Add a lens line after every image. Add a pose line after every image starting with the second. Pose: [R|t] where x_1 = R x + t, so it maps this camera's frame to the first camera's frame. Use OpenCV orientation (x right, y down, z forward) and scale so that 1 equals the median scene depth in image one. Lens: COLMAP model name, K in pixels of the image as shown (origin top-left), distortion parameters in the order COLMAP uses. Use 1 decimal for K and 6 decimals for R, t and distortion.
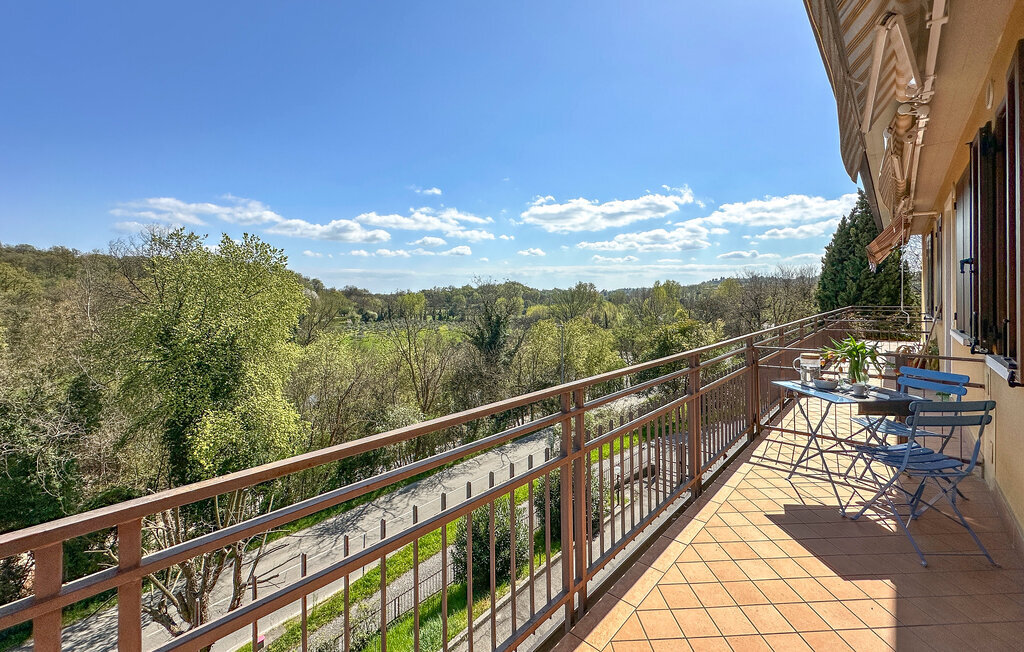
lens RADIAL K [[414.4, 0, 511.0], [0, 414.4, 297.4], [0, 0, 1]] dist [0.000084, -0.000047]
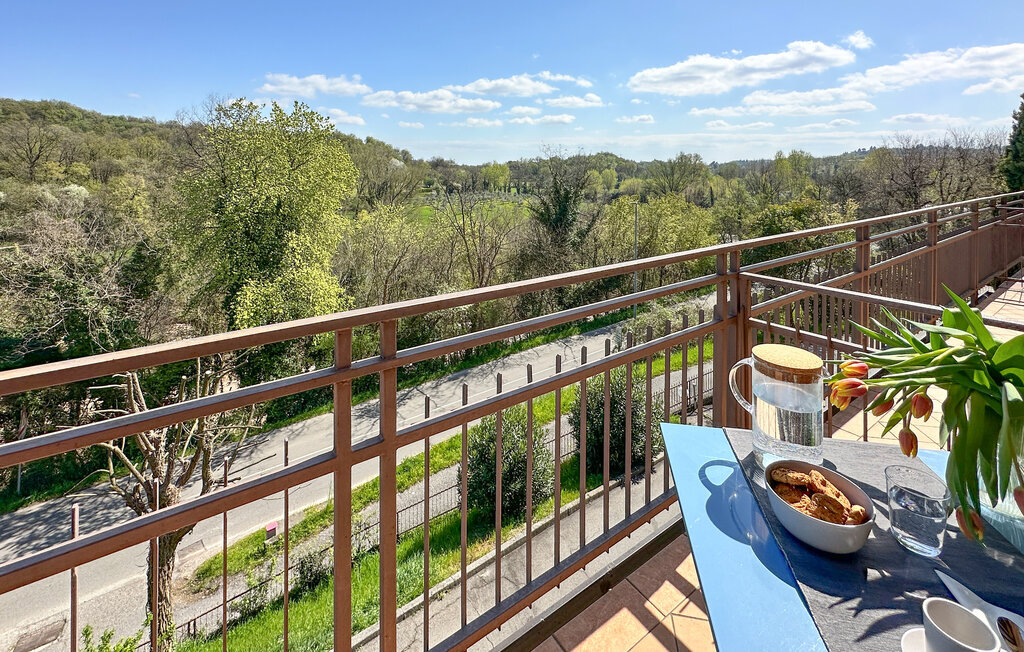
lens RADIAL K [[439.6, 0, 504.5], [0, 439.6, 172.9], [0, 0, 1]] dist [0.001082, 0.000324]
pose [[0.975150, 0.009520, -0.221343, 0.073875], [-0.007743, 0.999930, 0.008892, 0.001707], [0.221412, -0.006957, 0.975156, 0.082558]]
